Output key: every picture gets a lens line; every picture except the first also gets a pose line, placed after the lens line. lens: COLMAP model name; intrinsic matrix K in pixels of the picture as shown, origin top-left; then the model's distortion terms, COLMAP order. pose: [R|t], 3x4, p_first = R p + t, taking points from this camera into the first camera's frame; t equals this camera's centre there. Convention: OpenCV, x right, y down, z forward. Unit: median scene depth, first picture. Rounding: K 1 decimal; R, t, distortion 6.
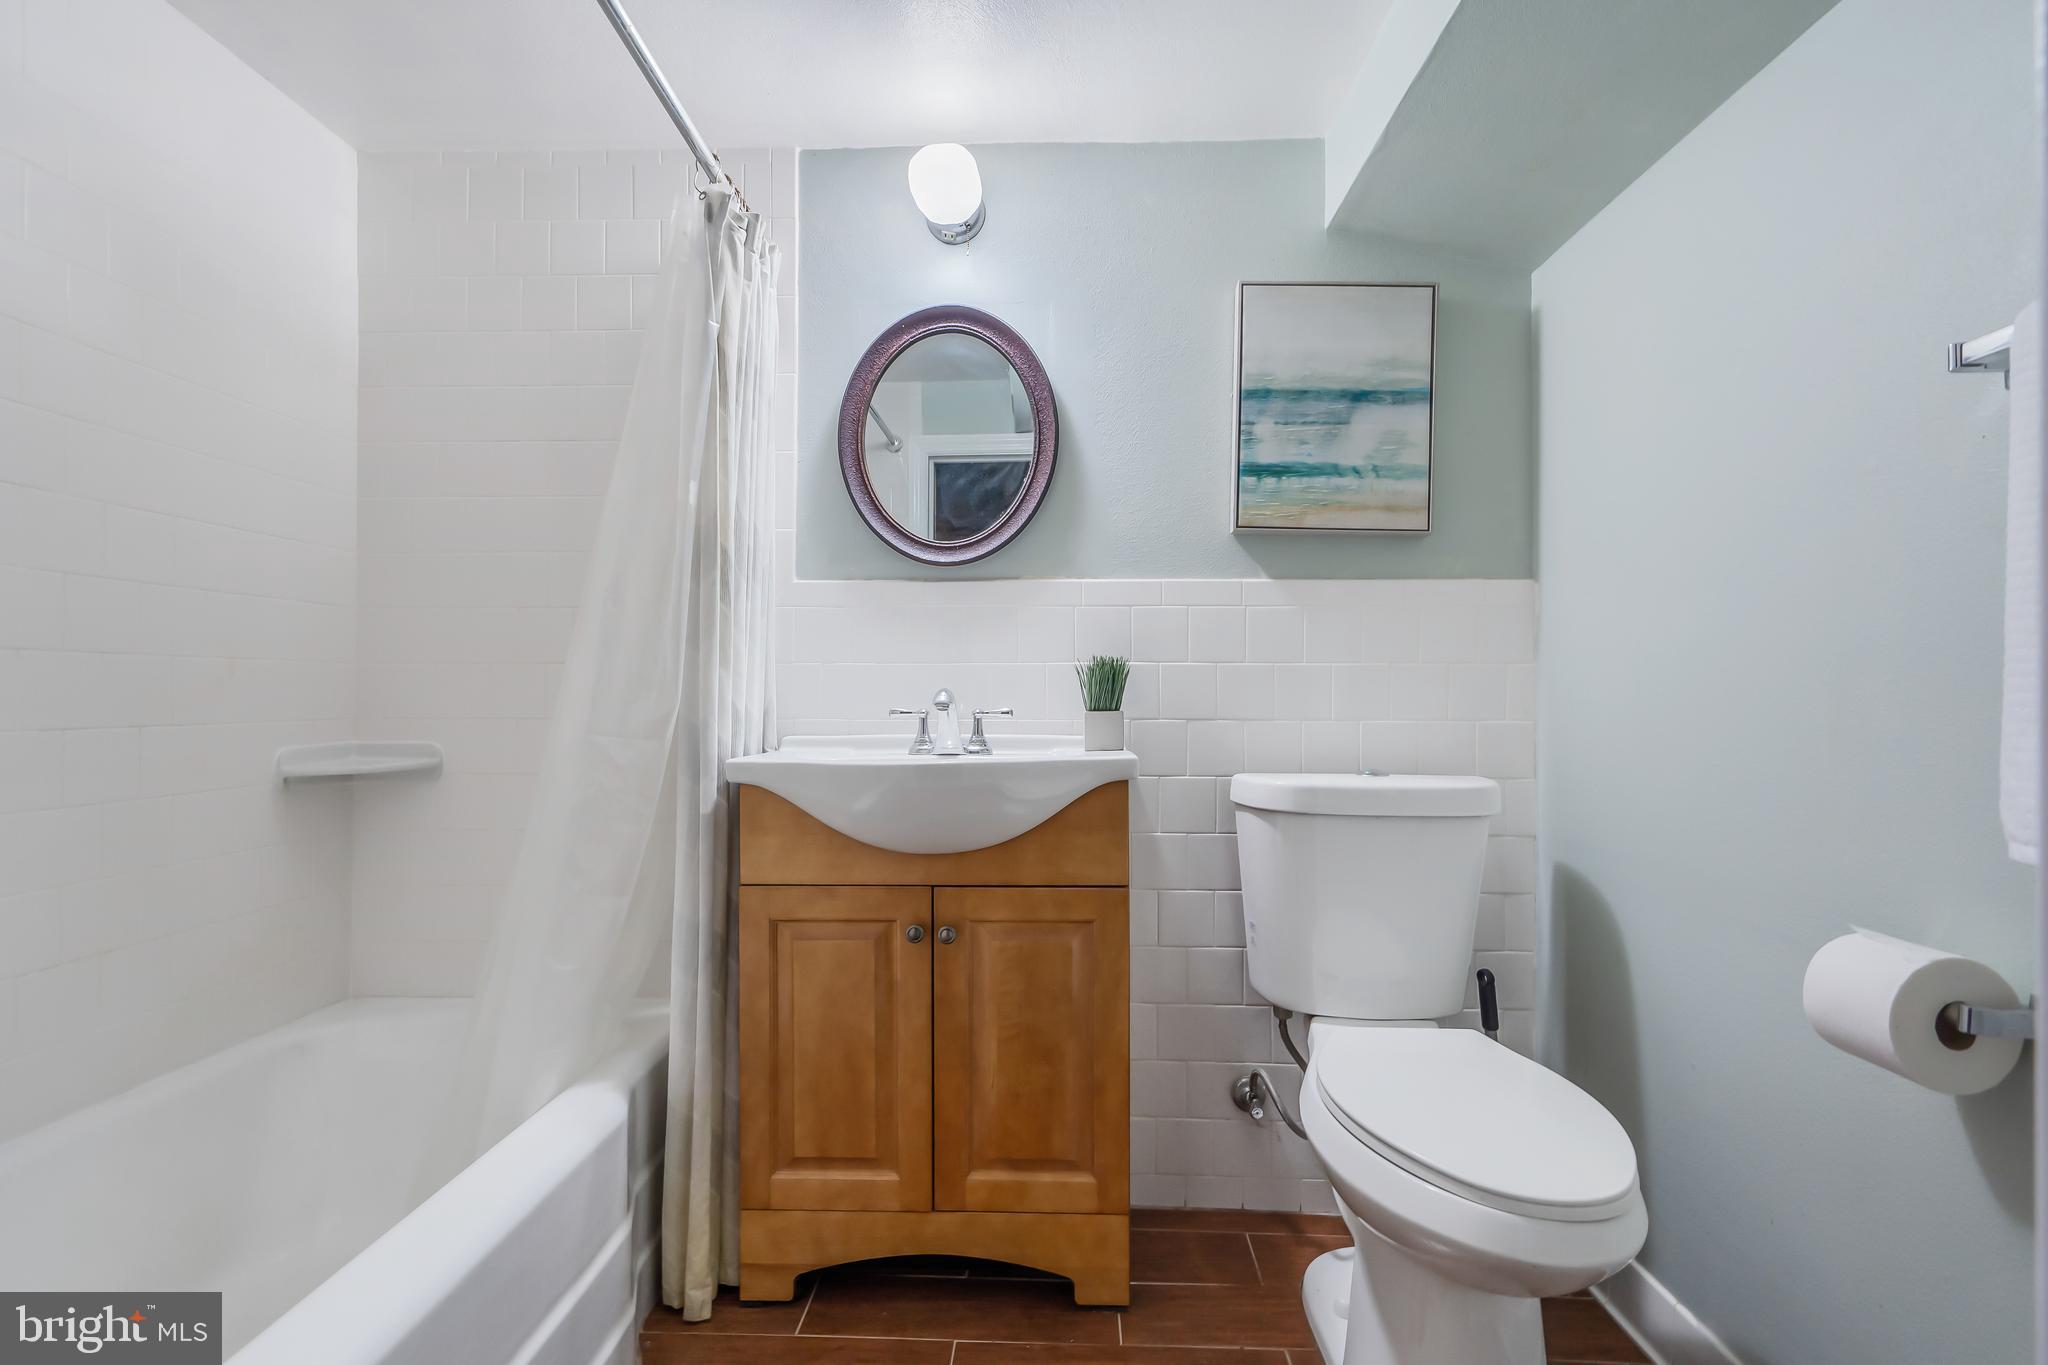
lens RADIAL K [[918.3, 0, 1033.0], [0, 918.3, 687.3], [0, 0, 1]] dist [-0.004520, 0.003676]
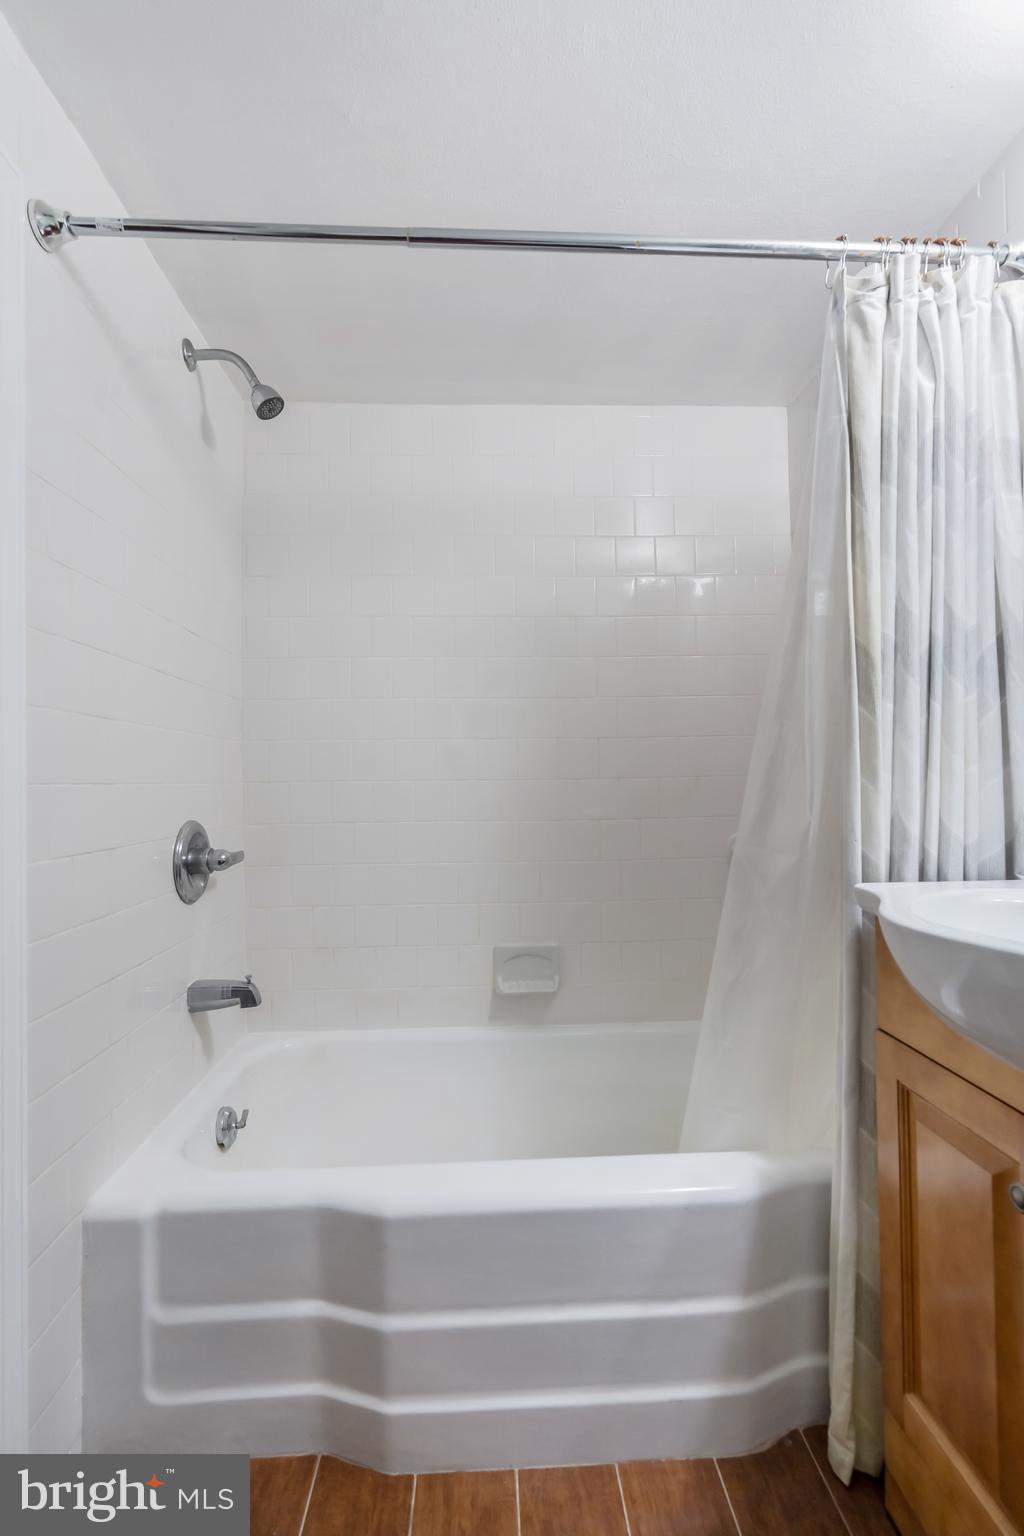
lens RADIAL K [[688.7, 0, 518.0], [0, 688.7, 769.2], [0, 0, 1]] dist [-0.004520, 0.003676]
pose [[0.096232, -0.022340, -0.995108, 0.306124], [0.005032, 0.999746, -0.021958, -0.018141], [0.995346, -0.002894, 0.096320, 0.582566]]
